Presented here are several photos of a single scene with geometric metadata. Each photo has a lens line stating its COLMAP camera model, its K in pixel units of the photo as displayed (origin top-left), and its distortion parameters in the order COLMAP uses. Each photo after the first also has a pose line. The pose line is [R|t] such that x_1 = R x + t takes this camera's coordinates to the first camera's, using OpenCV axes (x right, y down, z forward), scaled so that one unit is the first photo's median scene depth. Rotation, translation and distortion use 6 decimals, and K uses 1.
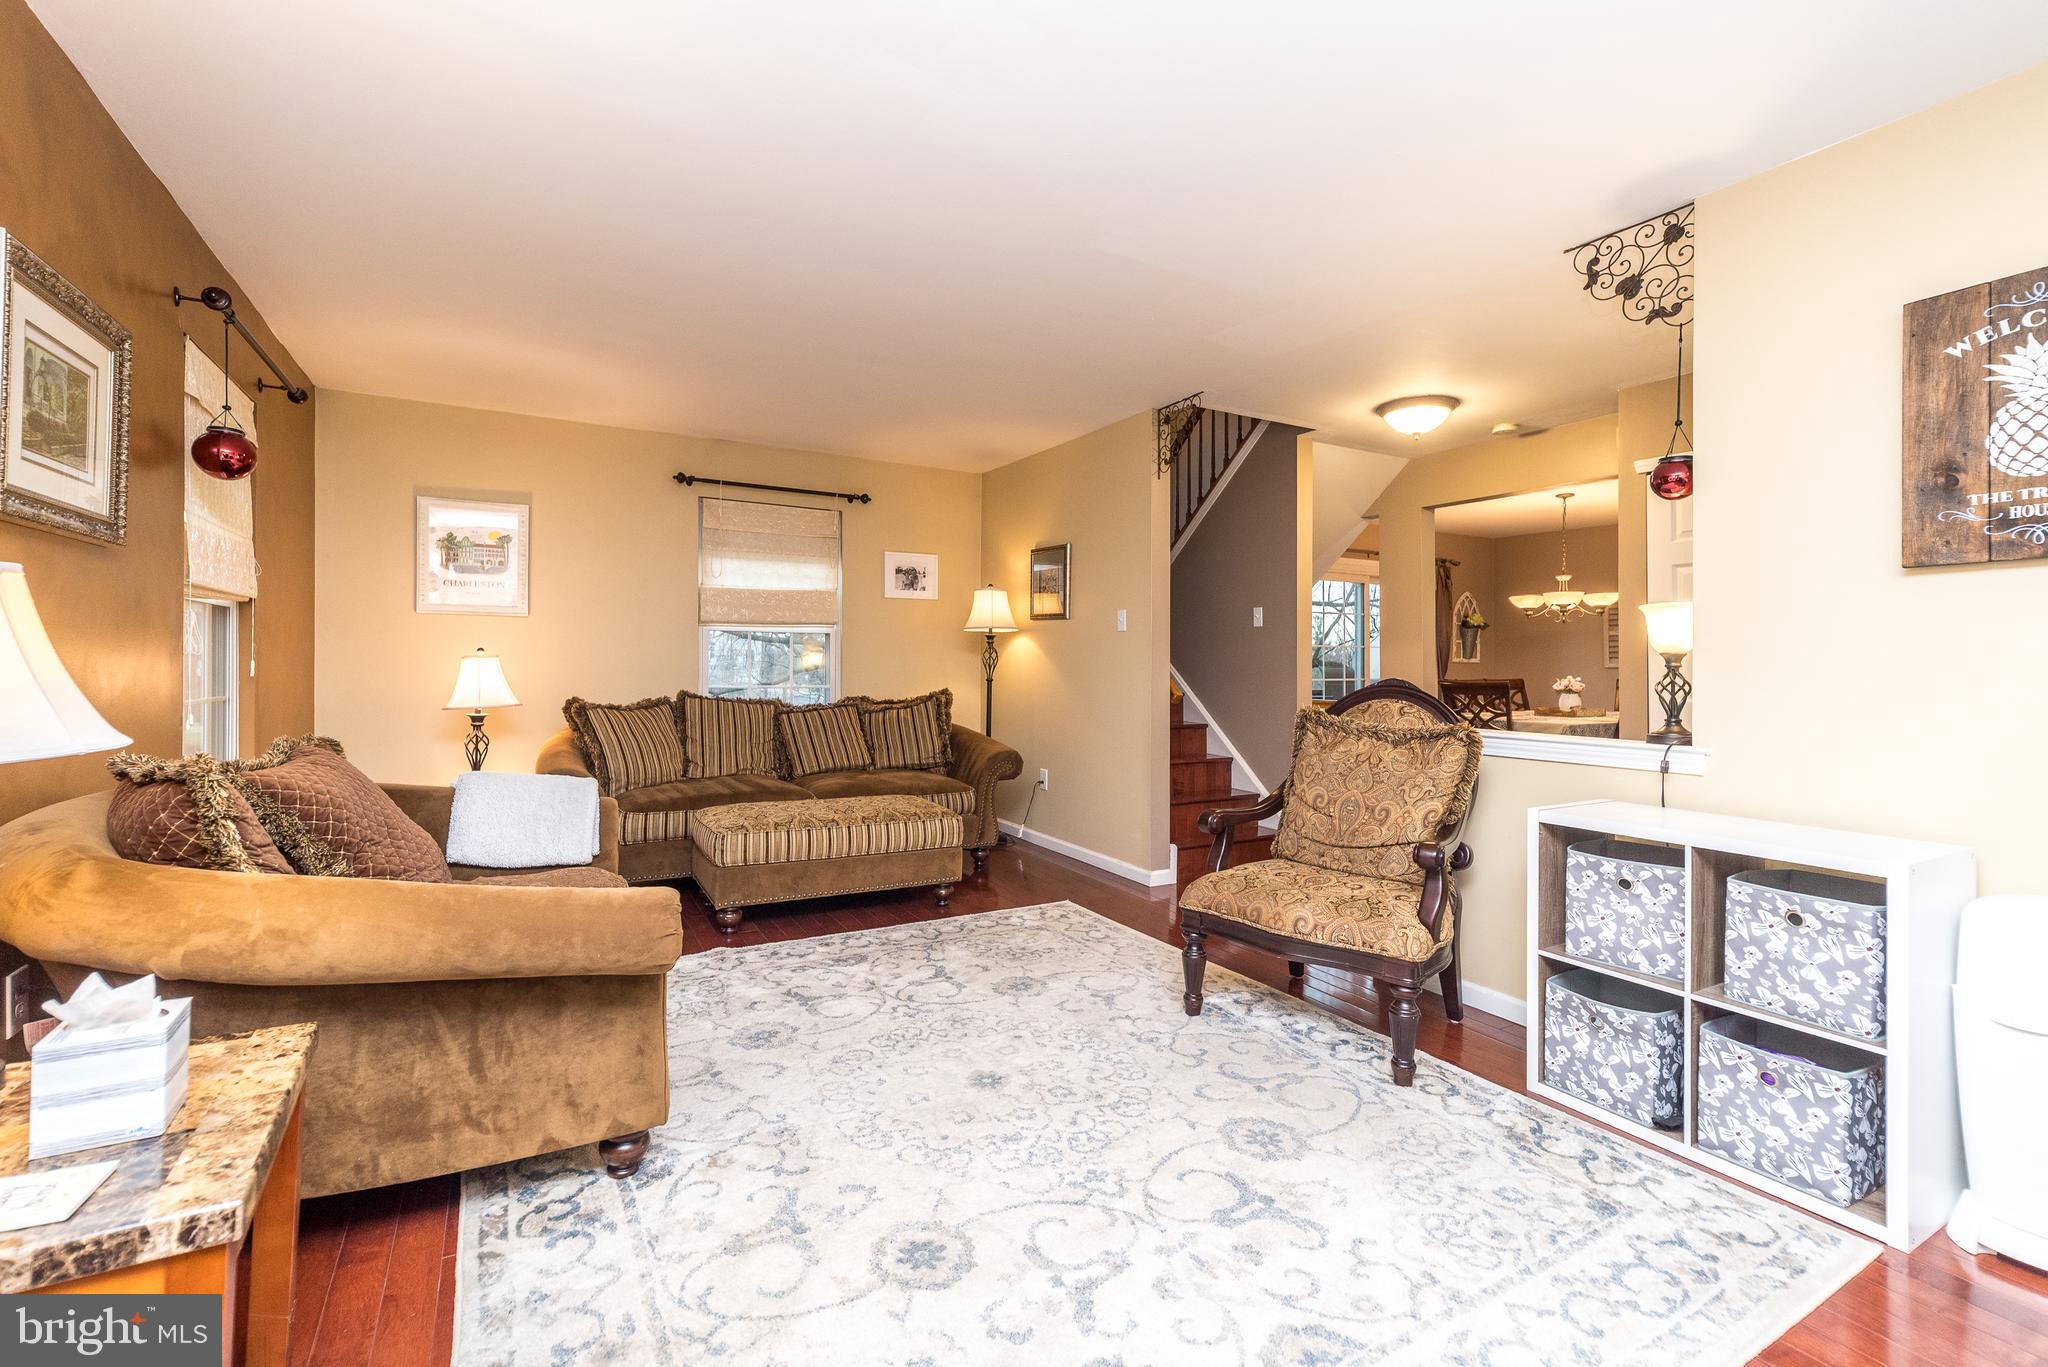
lens RADIAL K [[896.5, 0, 1032.7], [0, 896.5, 666.3], [0, 0, 1]] dist [0.002206, 0.000098]
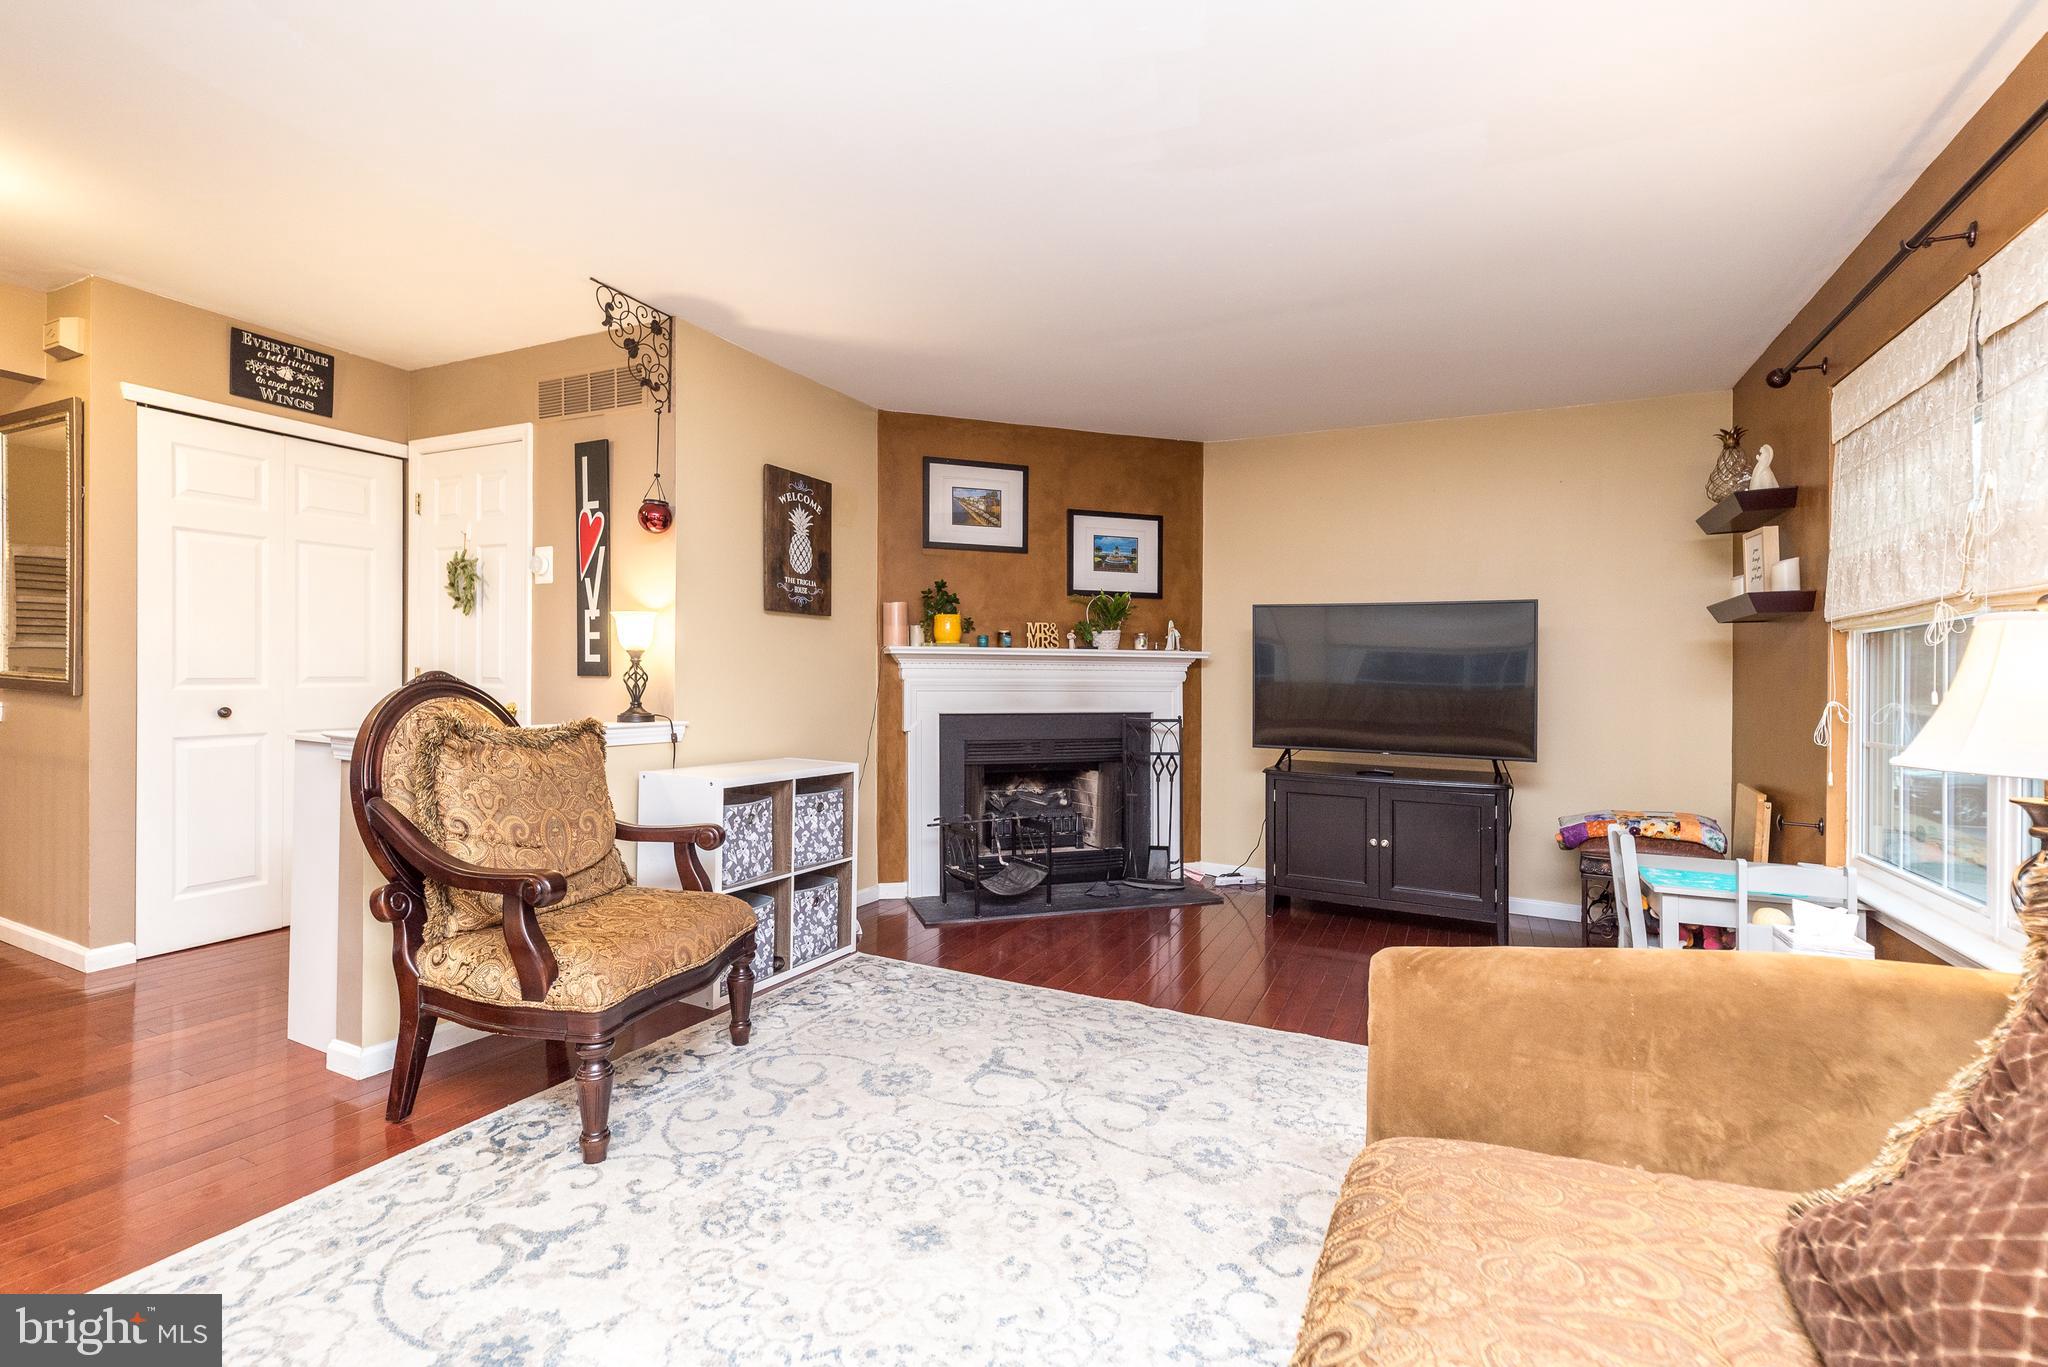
lens RADIAL K [[903.3, 0, 1014.9], [0, 903.3, 652.4], [0, 0, 1]] dist [0.012968, 0.000440]
pose [[-0.545251, 0.001825, 0.838271, -0.479885], [-0.028461, 0.999381, -0.020688, -0.000736], [-0.837790, -0.035138, -0.544861, 0.911950]]
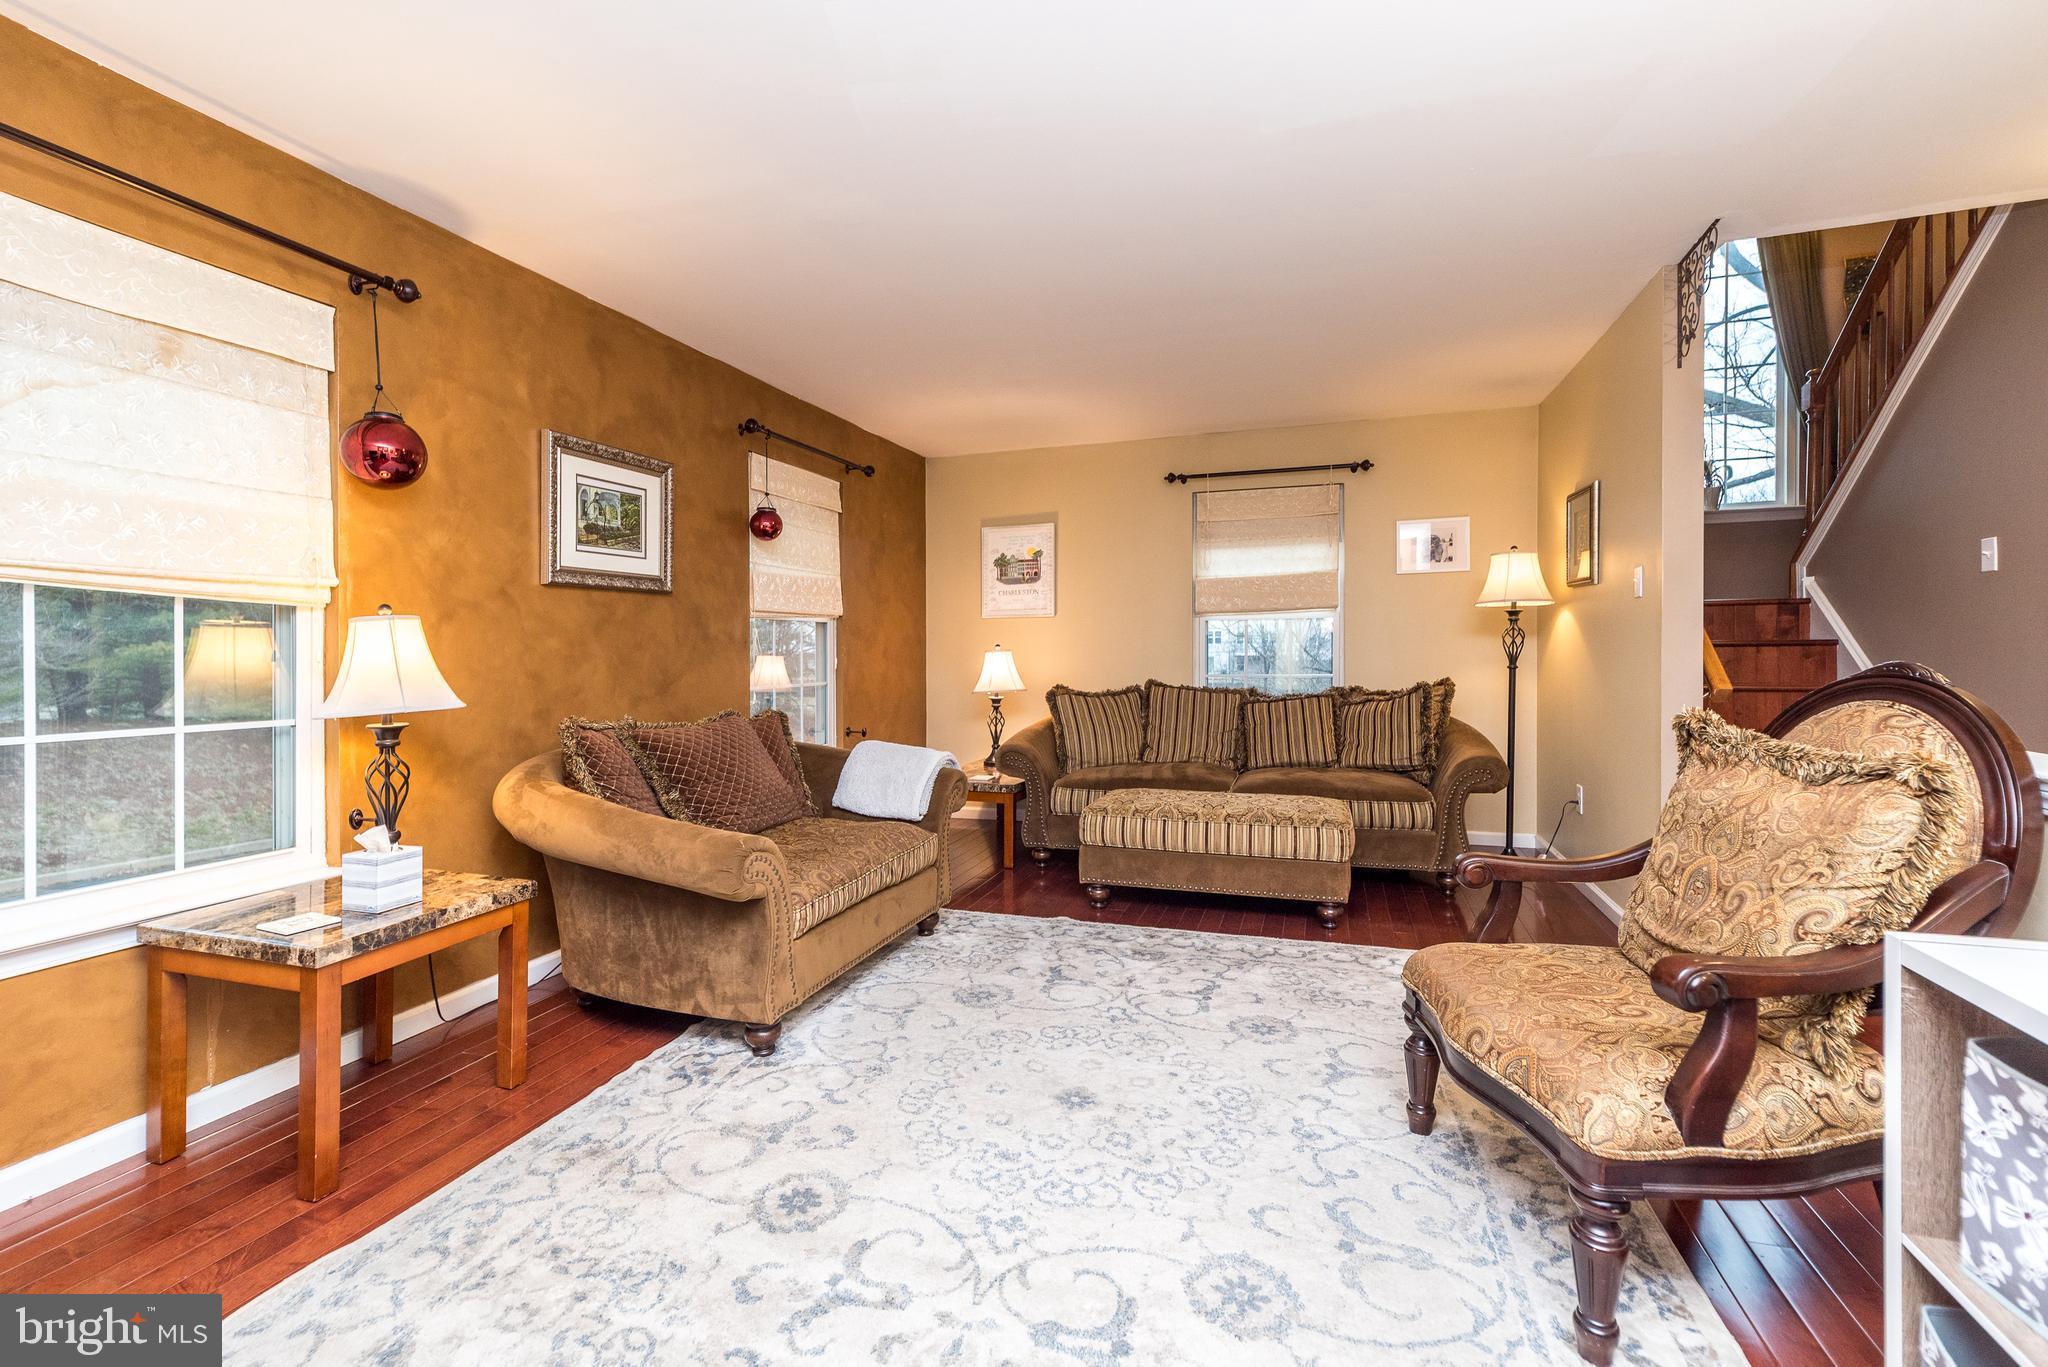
lens RADIAL K [[906.0, 0, 1018.5], [0, 906.0, 661.4], [0, 0, 1]] dist [0.004866, -0.000397]
pose [[0.663400, -0.011164, -0.748181, 0.417236], [0.017552, 0.999846, 0.000644, 0.003139], [0.748059, -0.013559, 0.663494, 0.225885]]
